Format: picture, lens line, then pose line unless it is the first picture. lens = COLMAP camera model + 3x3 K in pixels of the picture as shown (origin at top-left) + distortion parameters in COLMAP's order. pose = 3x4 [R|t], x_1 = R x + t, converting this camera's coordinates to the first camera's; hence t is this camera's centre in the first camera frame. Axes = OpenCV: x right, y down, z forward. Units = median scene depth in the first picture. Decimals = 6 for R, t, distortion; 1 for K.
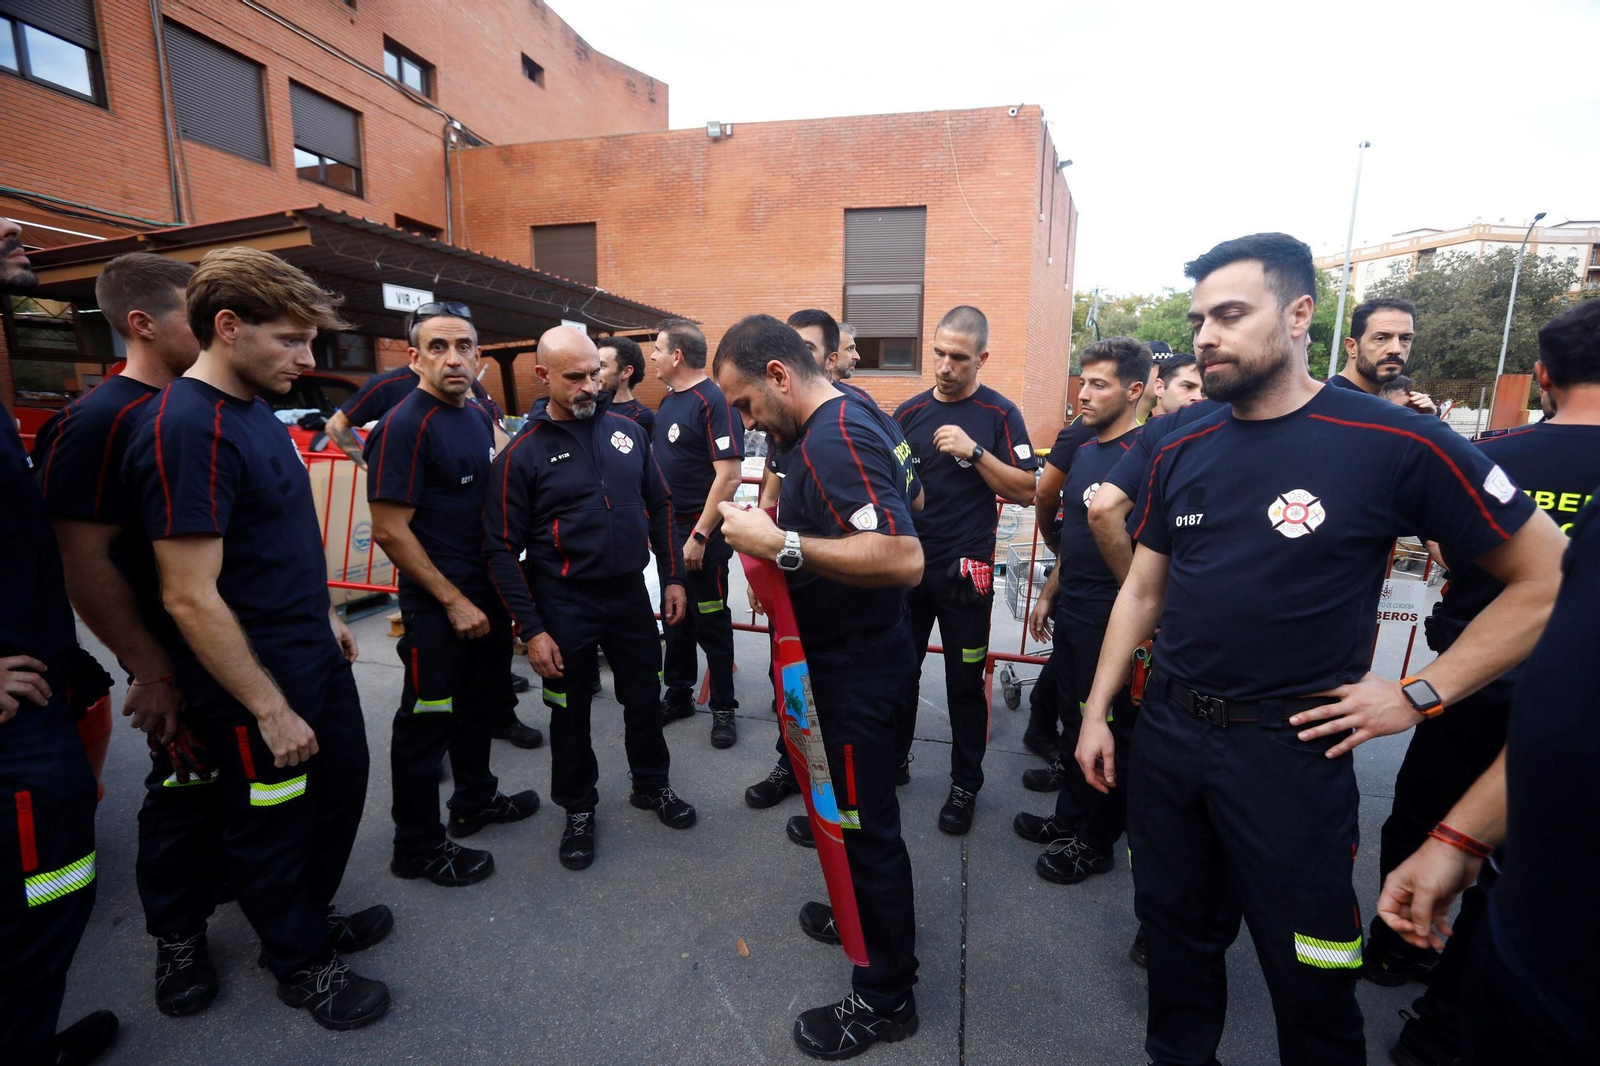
lens RADIAL K [[733.8, 0, 800.0], [0, 733.8, 533.0], [0, 0, 1]] dist [-0.075360, 0.034445]
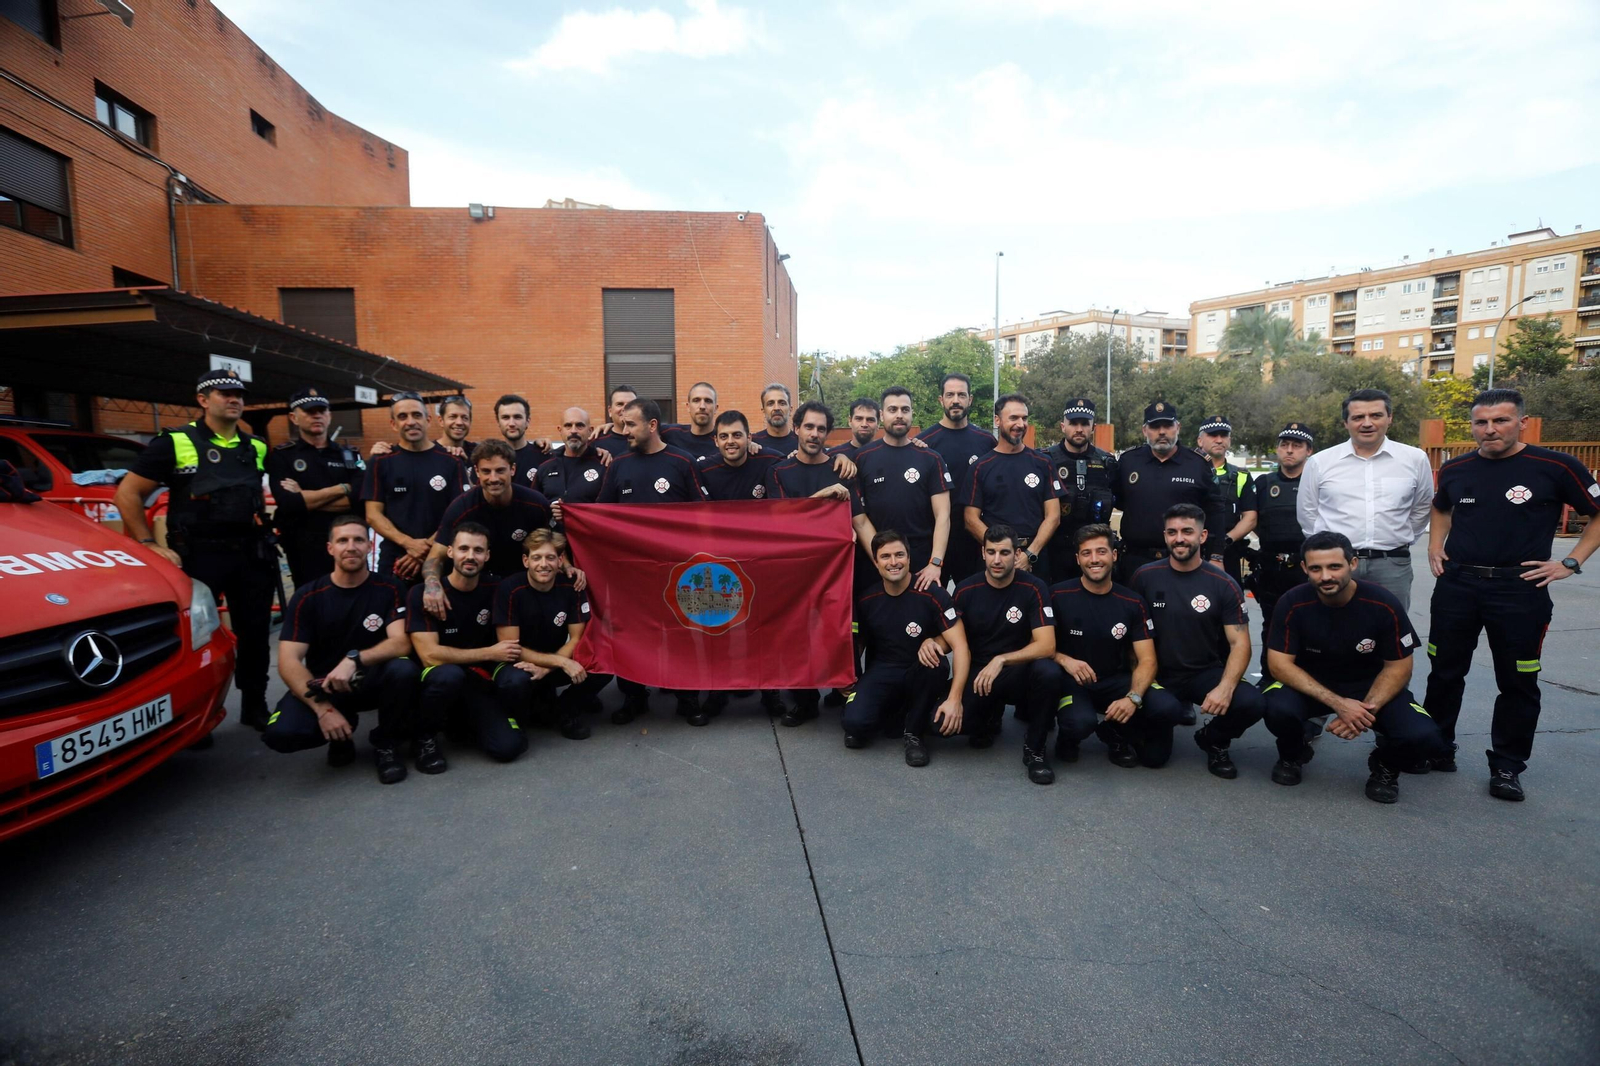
lens RADIAL K [[730.2, 0, 800.0], [0, 730.2, 533.0], [0, 0, 1]] dist [-0.051081, 0.019771]
pose [[0.939576, -0.056348, 0.337672, -0.050032], [0.081723, 0.994762, -0.061397, 0.029198], [-0.332444, 0.085283, 0.939259, -0.134837]]
